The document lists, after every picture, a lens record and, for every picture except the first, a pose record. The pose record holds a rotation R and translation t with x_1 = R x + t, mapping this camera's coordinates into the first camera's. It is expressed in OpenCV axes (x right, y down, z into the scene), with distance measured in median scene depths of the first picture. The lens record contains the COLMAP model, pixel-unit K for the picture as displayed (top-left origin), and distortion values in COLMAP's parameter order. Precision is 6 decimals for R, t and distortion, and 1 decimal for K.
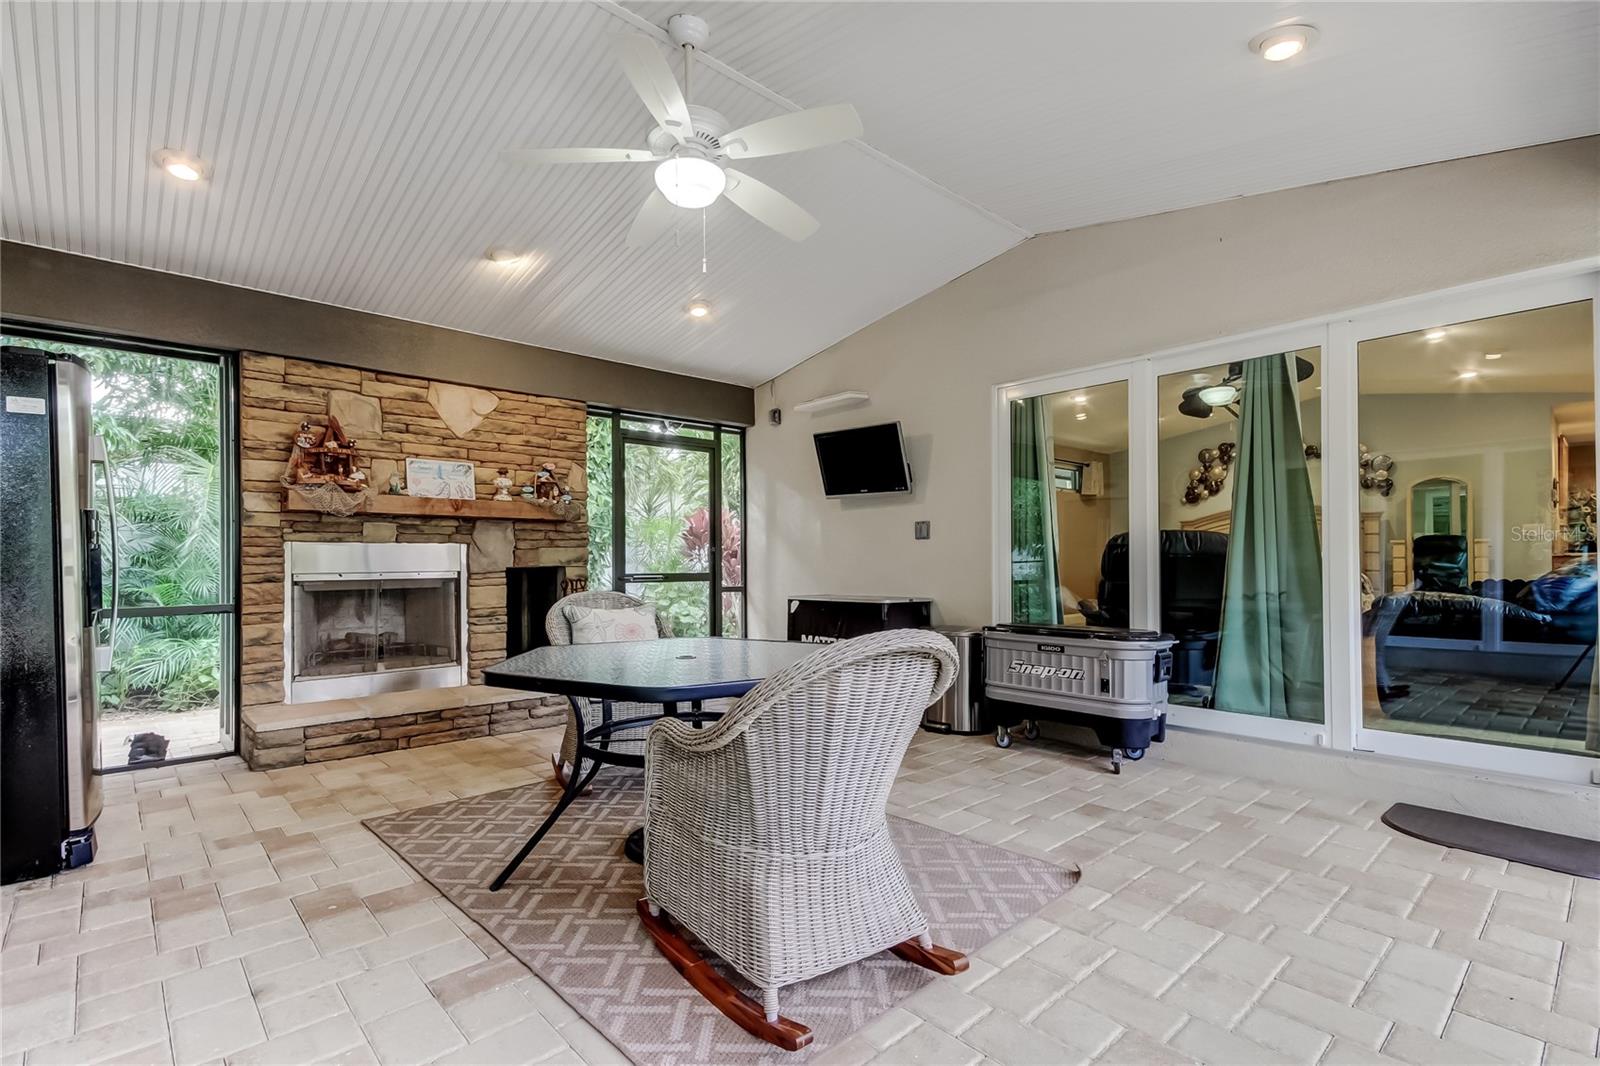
lens RADIAL K [[744.6, 0, 809.8], [0, 744.6, 554.0], [0, 0, 1]] dist [0.017988, -0.008909]
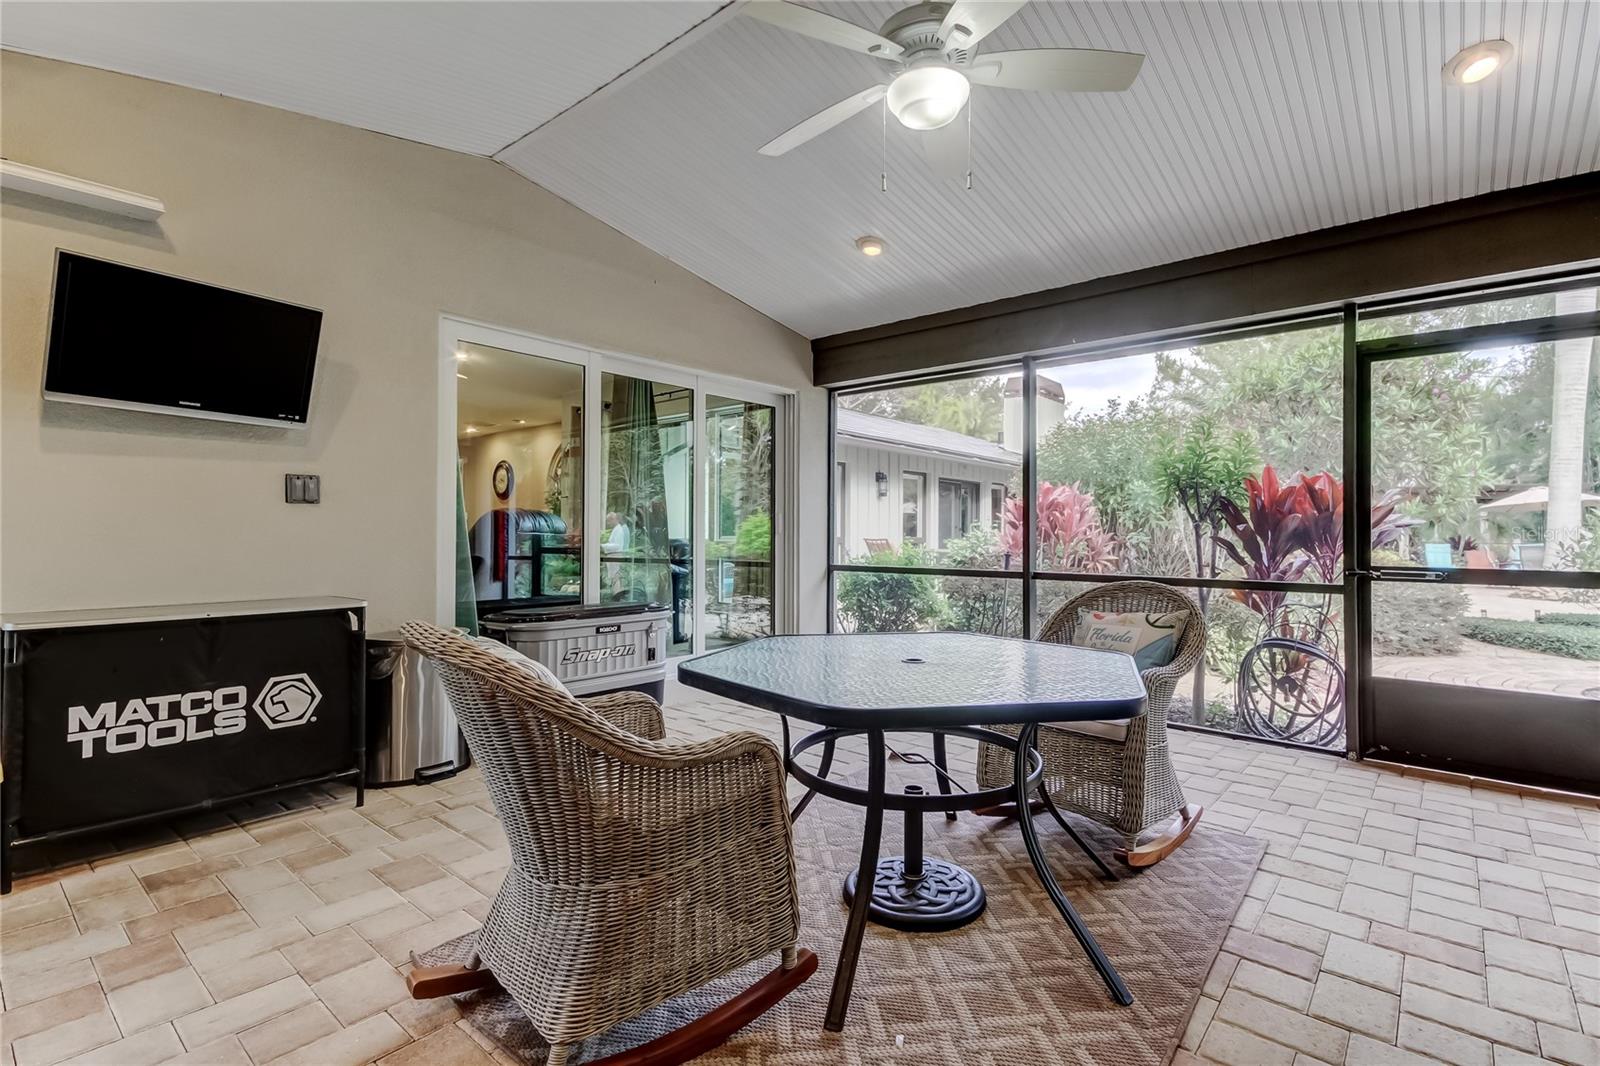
lens RADIAL K [[748.3, 0, 800.0], [0, 748.3, 533.0], [0, 0, 1]] dist [0.000464, 0.000111]
pose [[-0.115940, 0.006973, 0.993232, -0.581452], [-0.012514, 0.999886, -0.008481, 0.004887], [-0.993177, -0.013413, -0.115840, 0.739106]]
